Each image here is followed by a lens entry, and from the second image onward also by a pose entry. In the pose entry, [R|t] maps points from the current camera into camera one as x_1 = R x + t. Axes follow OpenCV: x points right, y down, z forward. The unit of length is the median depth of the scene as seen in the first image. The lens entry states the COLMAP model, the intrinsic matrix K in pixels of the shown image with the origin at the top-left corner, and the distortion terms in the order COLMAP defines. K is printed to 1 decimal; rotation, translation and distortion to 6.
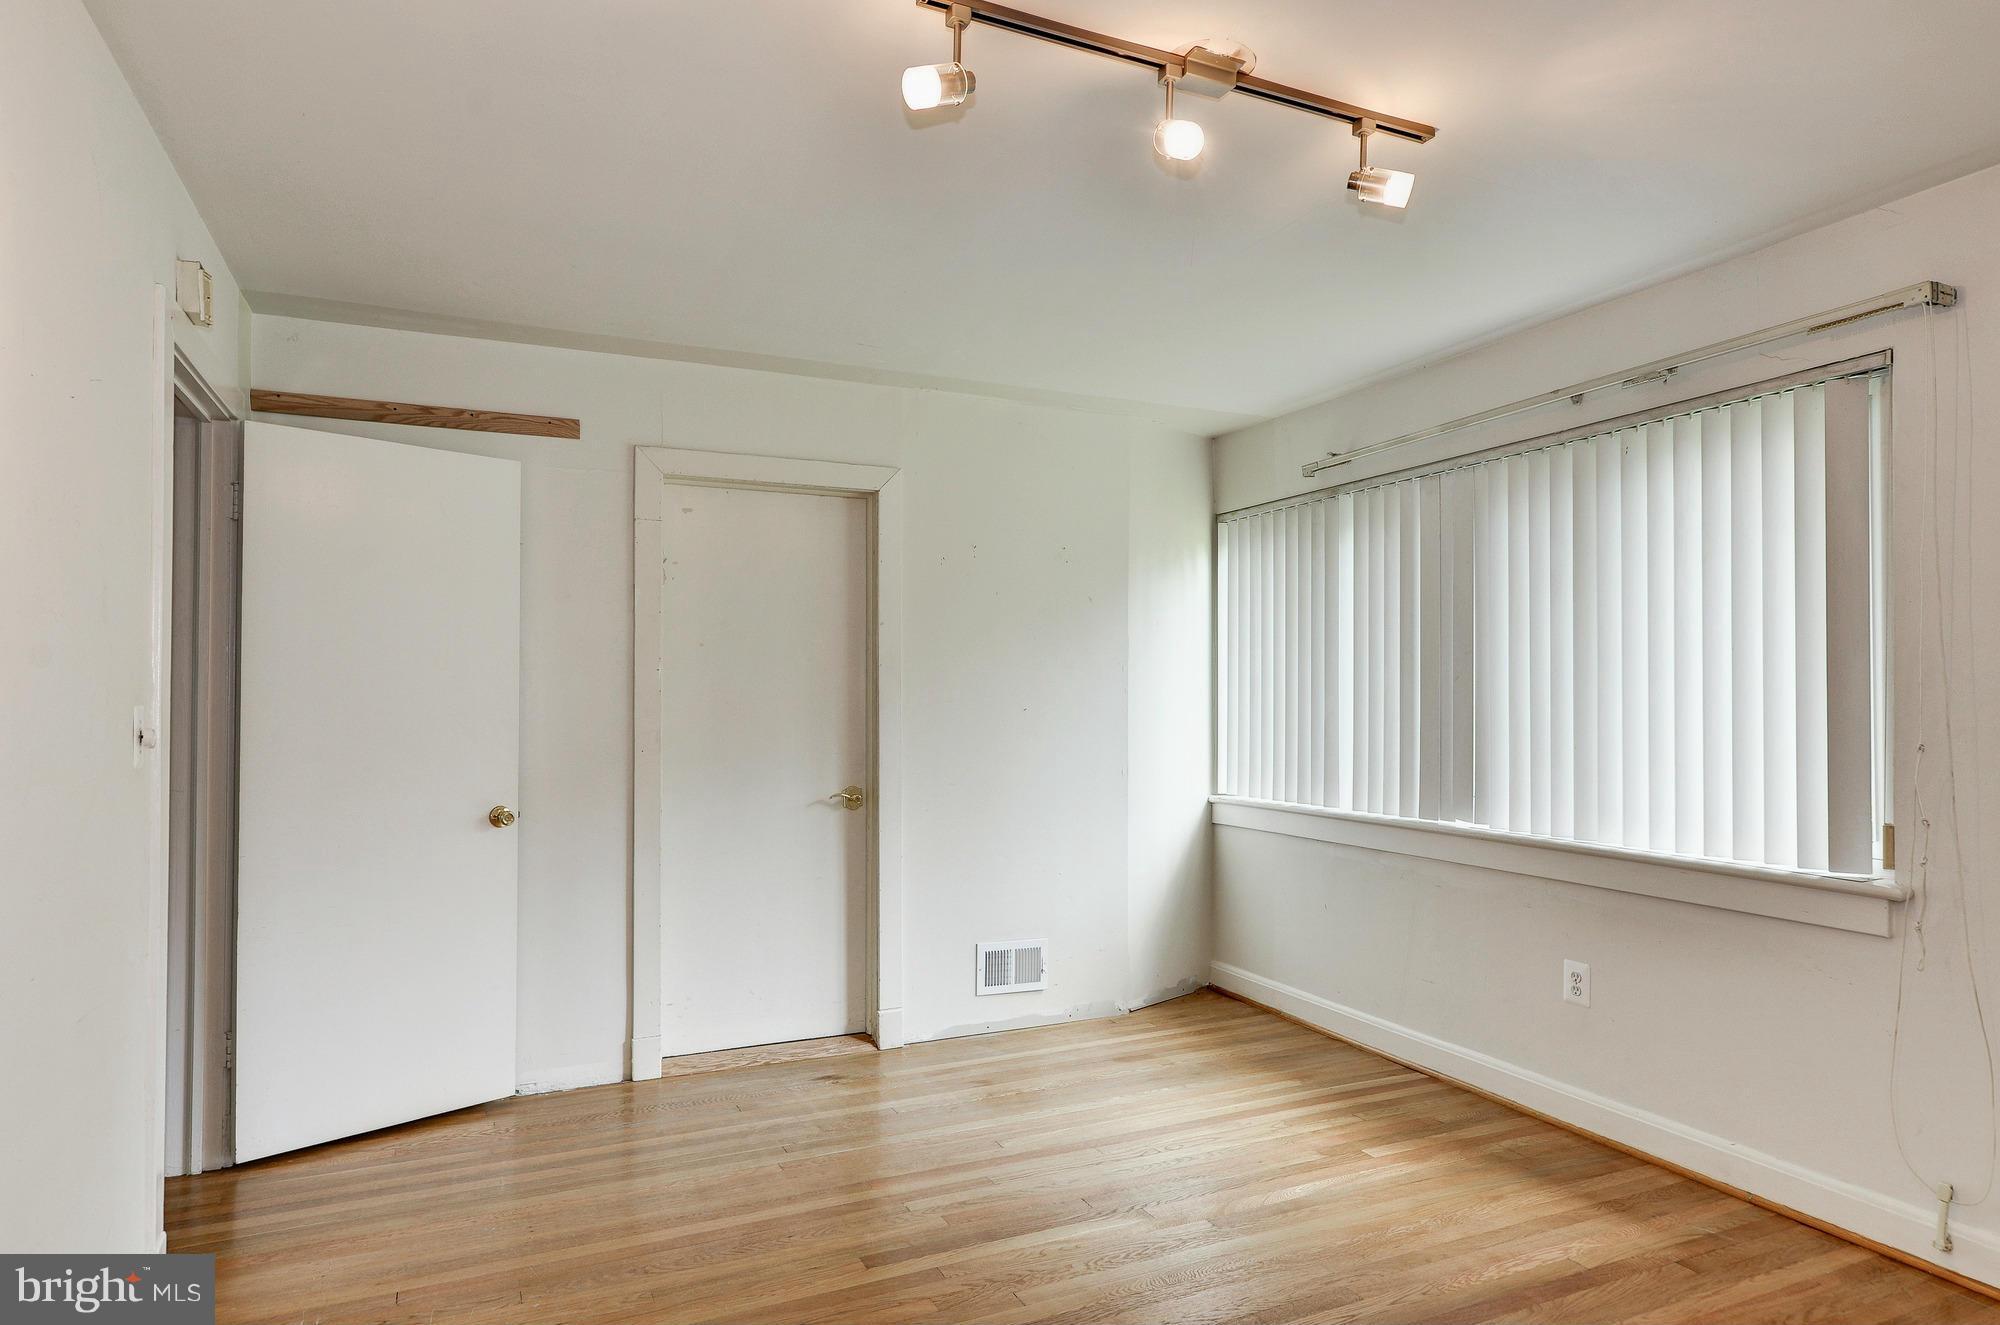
lens RADIAL K [[1169.5, 0, 1002.4], [0, 1169.5, 691.2], [0, 0, 1]] dist [0.018538, -0.001389]
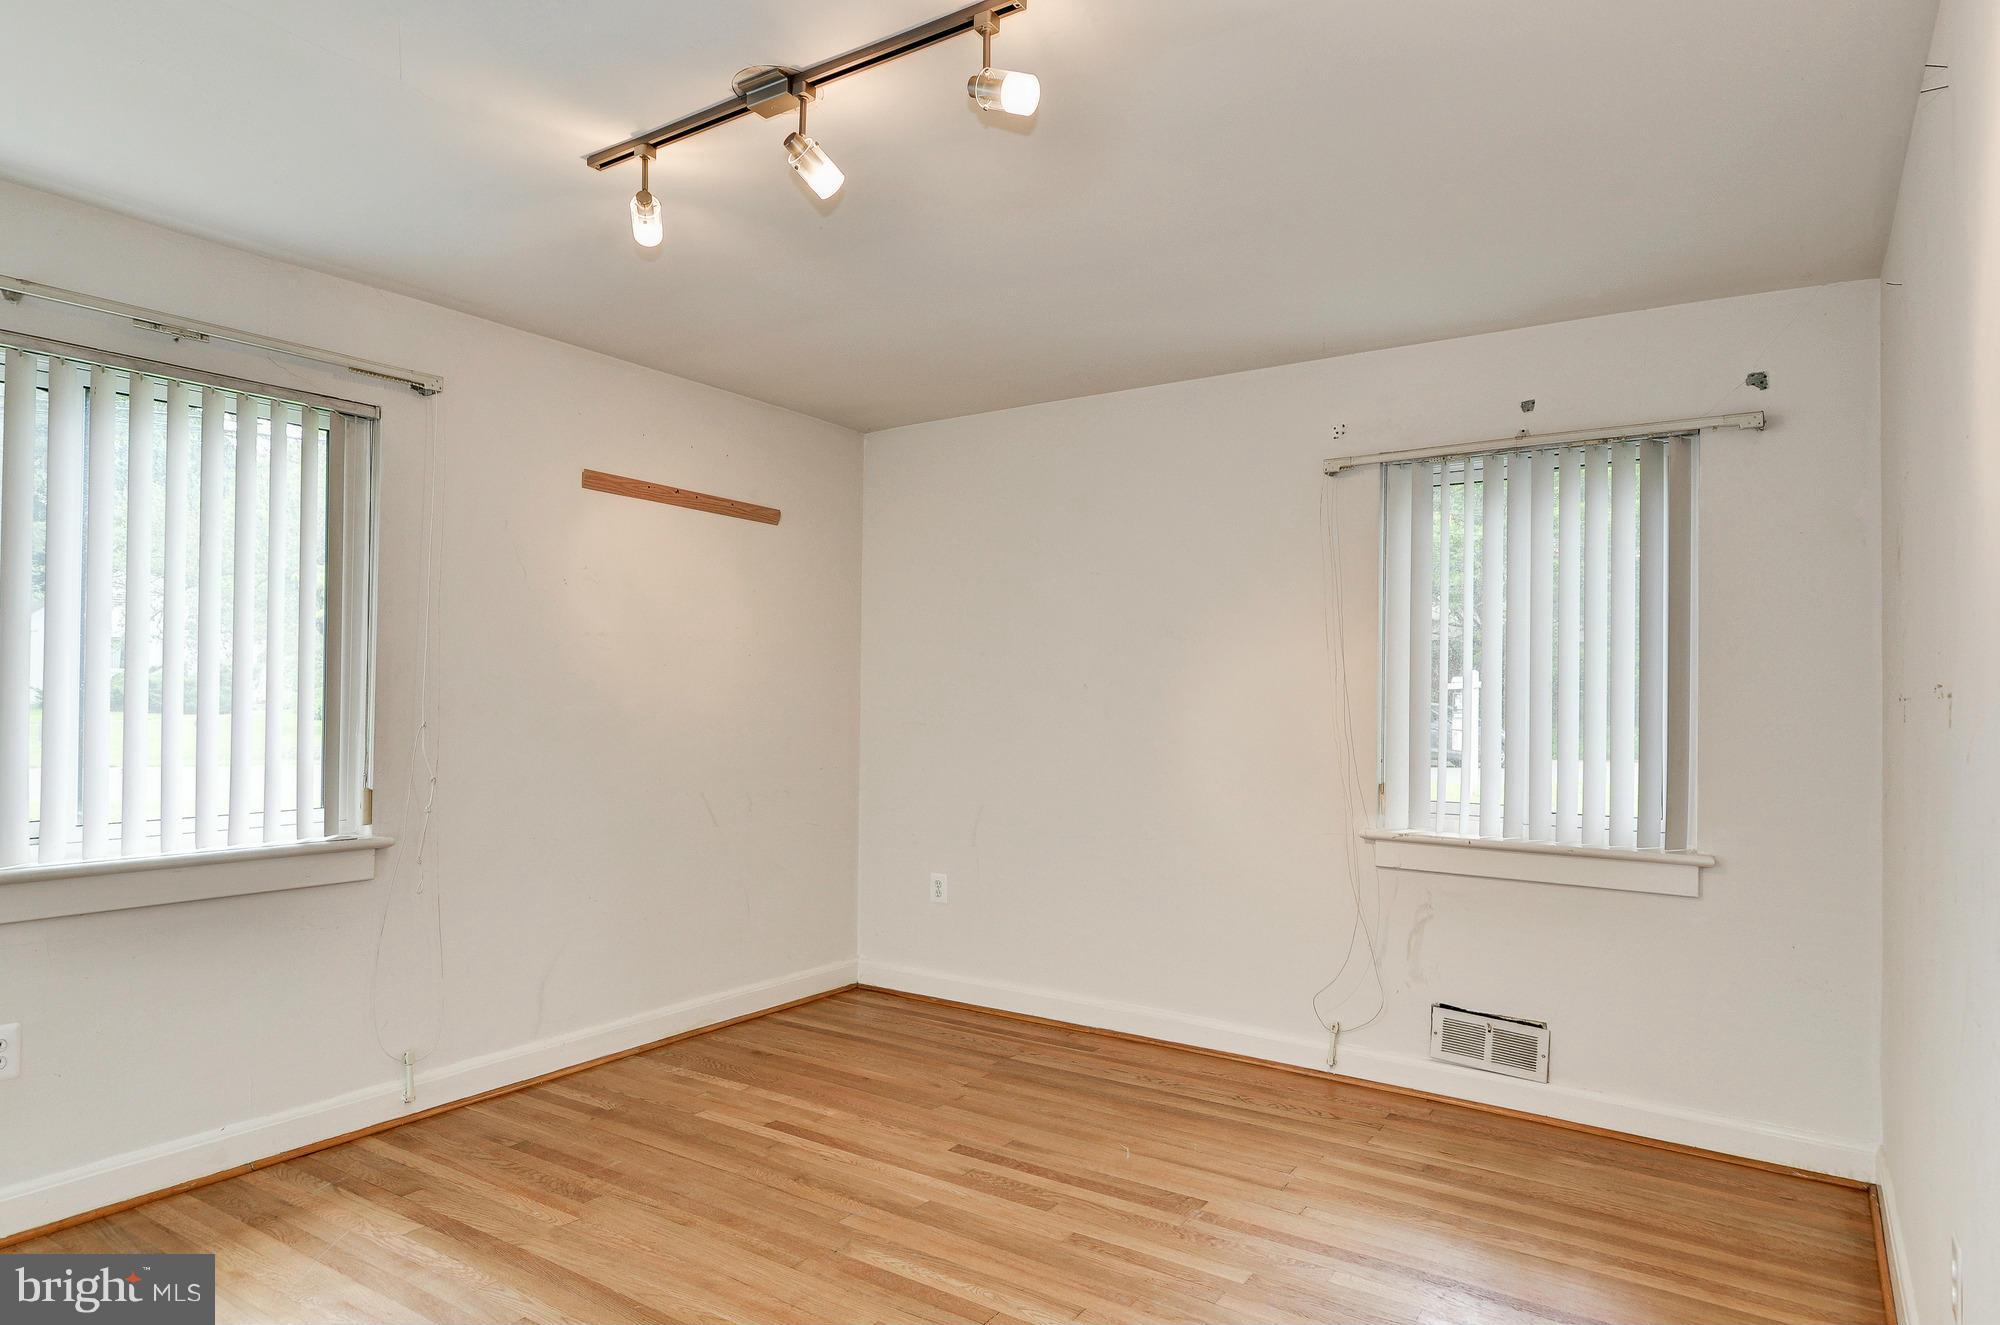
lens RADIAL K [[1169.5, 0, 1002.4], [0, 1169.5, 691.2], [0, 0, 1]] dist [0.018538, -0.001389]
pose [[-0.520271, -0.002832, 0.853996, -0.644728], [-0.017466, 0.999821, -0.007326, 0.007846], [-0.853822, -0.018727, -0.520227, 1.067360]]
